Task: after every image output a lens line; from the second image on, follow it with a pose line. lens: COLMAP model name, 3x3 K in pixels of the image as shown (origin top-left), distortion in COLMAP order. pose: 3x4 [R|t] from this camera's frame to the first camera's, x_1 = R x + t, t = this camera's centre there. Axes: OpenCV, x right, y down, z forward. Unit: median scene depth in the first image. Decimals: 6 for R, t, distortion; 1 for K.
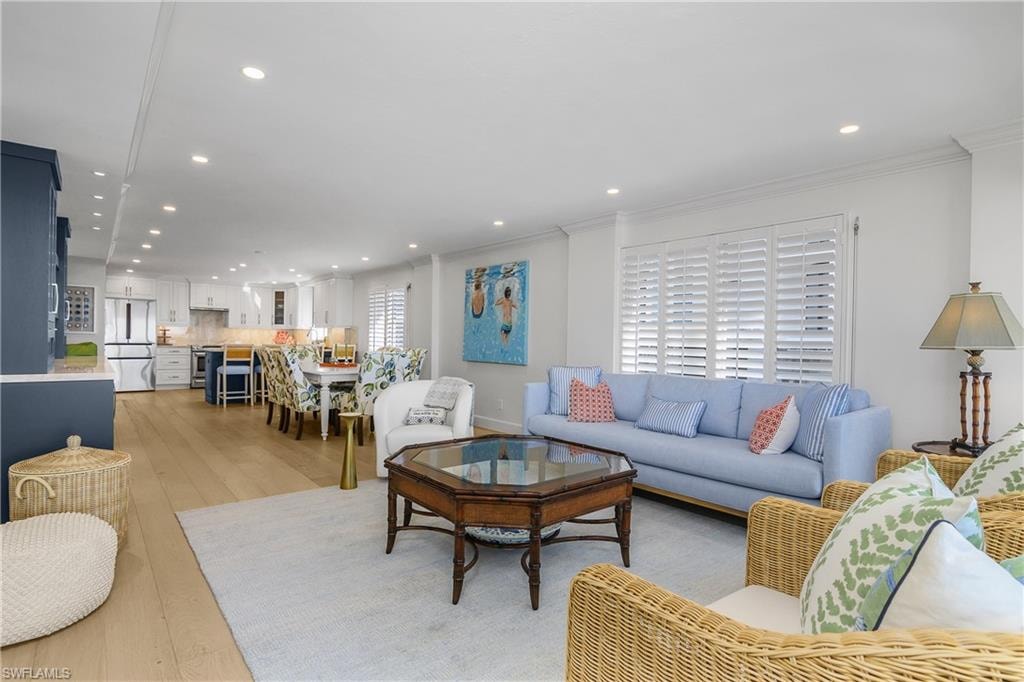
lens RADIAL K [[502.2, 0, 514.5], [0, 502.2, 347.6], [0, 0, 1]] dist [-0.022565, -0.000453]
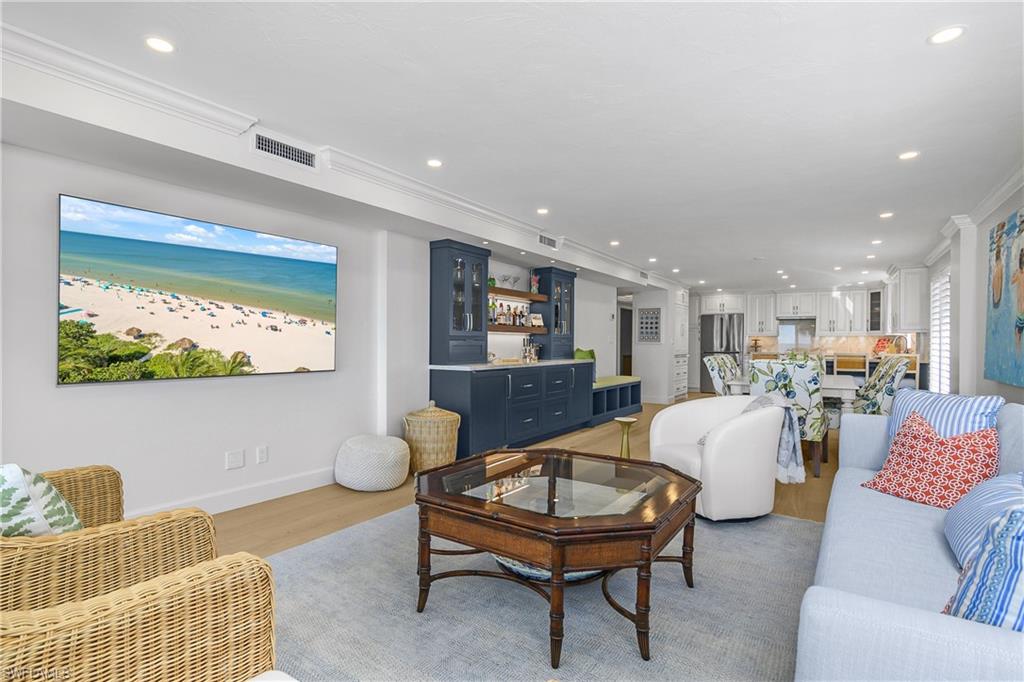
lens RADIAL K [[504.4, 0, 496.5], [0, 504.4, 345.6], [0, 0, 1]] dist [-0.024350, -0.000508]
pose [[0.251098, -0.010434, -0.967906, 0.273945], [-0.014697, 0.999786, -0.014590, 0.001751], [0.967850, 0.017889, 0.250891, 0.232048]]
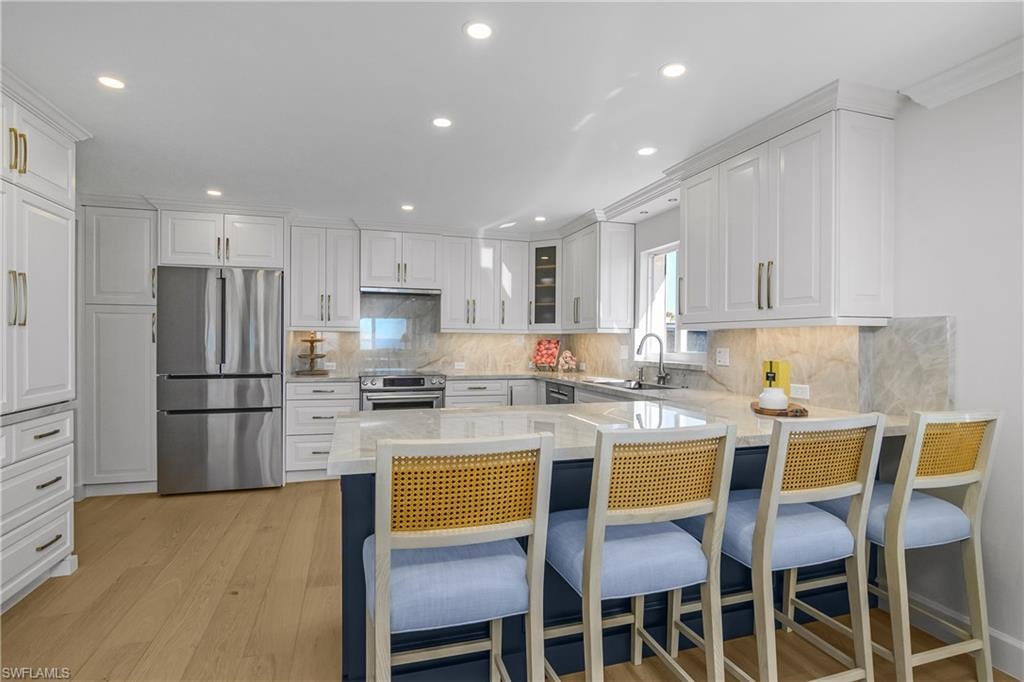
lens RADIAL K [[502.2, 0, 512.1], [0, 502.2, 348.7], [0, 0, 1]] dist [-0.022565, -0.000453]
pose [[0.920912, -0.004003, -0.389750, -0.475392], [0.002606, 0.999988, -0.004115, -0.033065], [0.389762, 0.002774, 0.920911, 0.854501]]
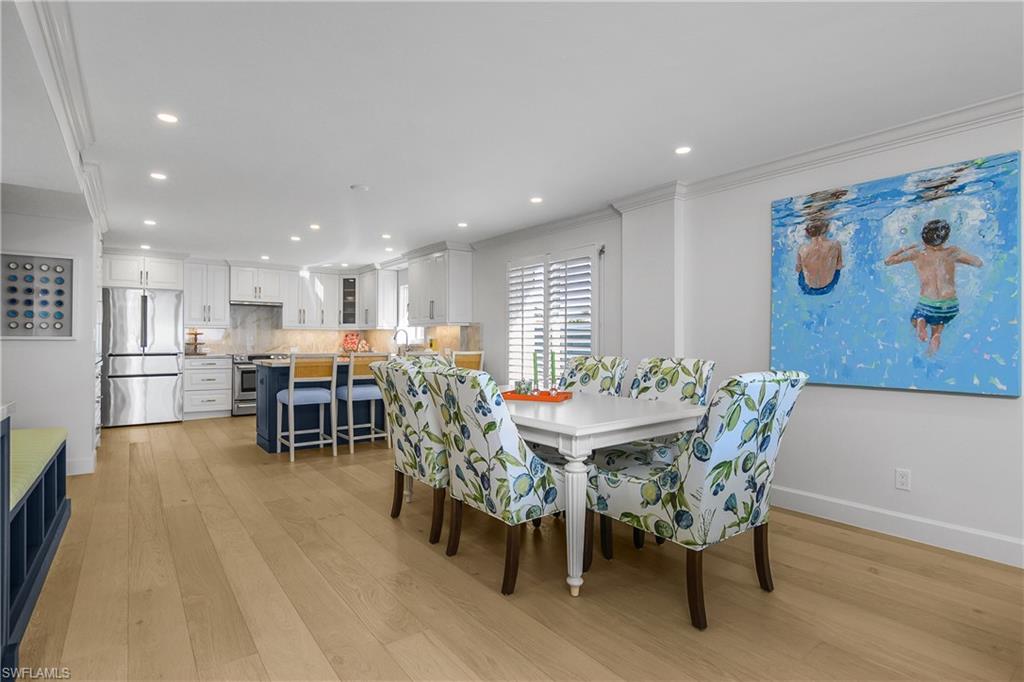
lens RADIAL K [[504.4, 0, 514.2], [0, 504.4, 339.2], [0, 0, 1]] dist [-0.024350, -0.000508]
pose [[0.998478, -0.016458, -0.052637, -0.279272], [0.015496, 0.999706, -0.018640, -0.009131], [0.052929, 0.017796, 0.998440, 0.408587]]
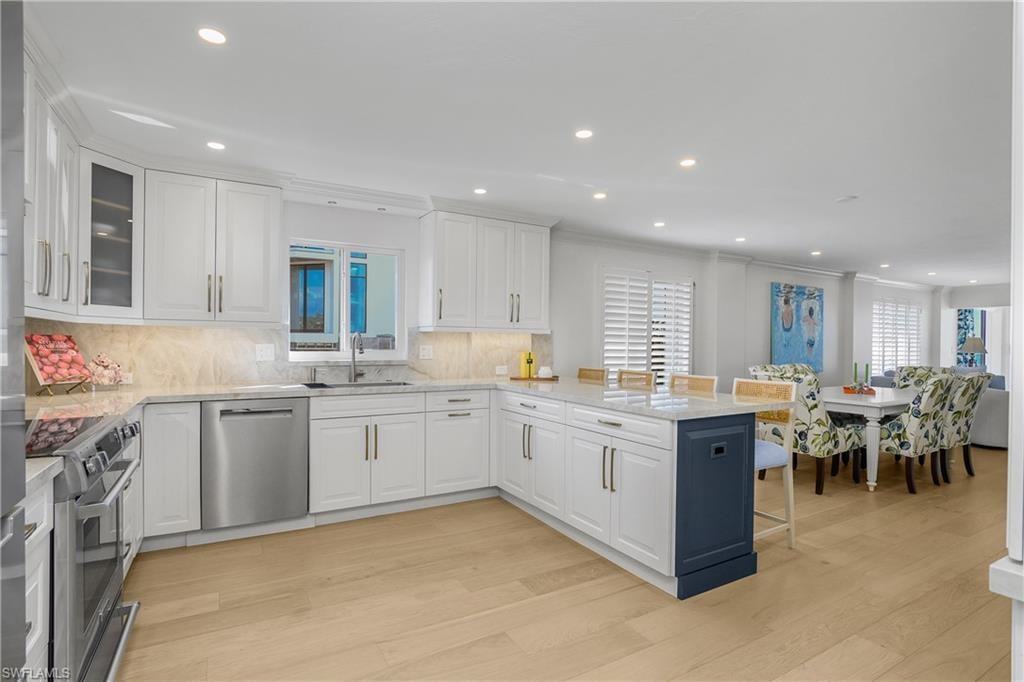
lens RADIAL K [[502.2, 0, 520.8], [0, 502.2, 343.8], [0, 0, 1]] dist [-0.022565, -0.000453]
pose [[0.178752, -0.013922, 0.983796, -0.970808], [0.008884, 0.999882, 0.012535, -0.042281], [-0.983854, 0.006500, 0.178855, 1.105782]]
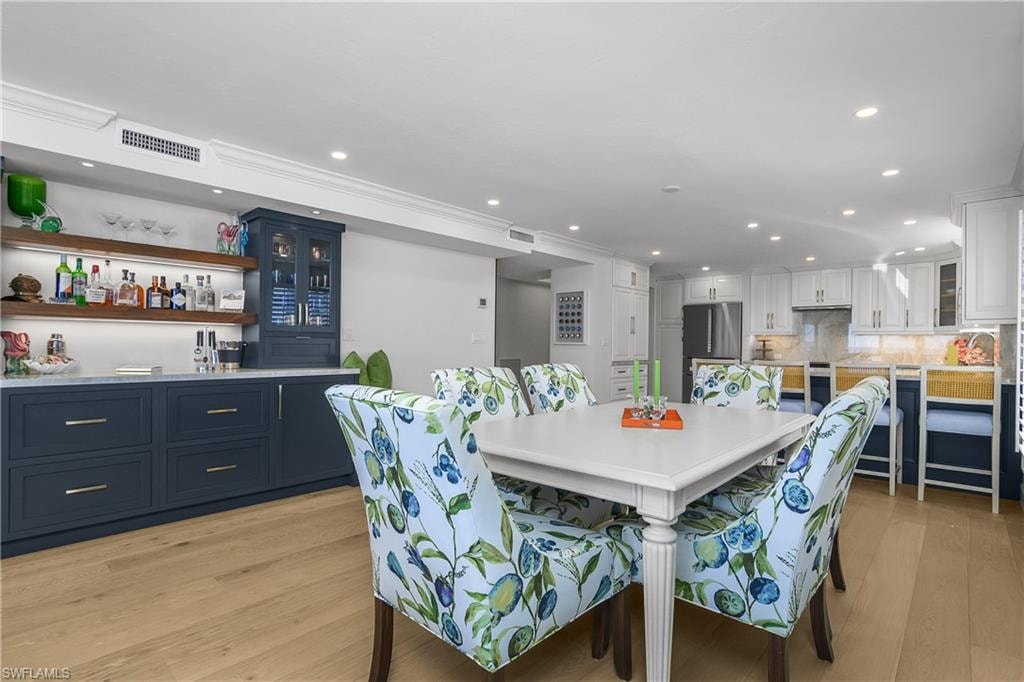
lens RADIAL K [[502.2, 0, 502.3], [0, 502.2, 343.3], [0, 0, 1]] dist [-0.022565, -0.000453]
pose [[0.105288, -0.017670, -0.994285, -0.000051], [-0.024276, 0.999499, -0.020333, -0.008466], [0.994145, 0.026278, 0.104806, 0.687661]]
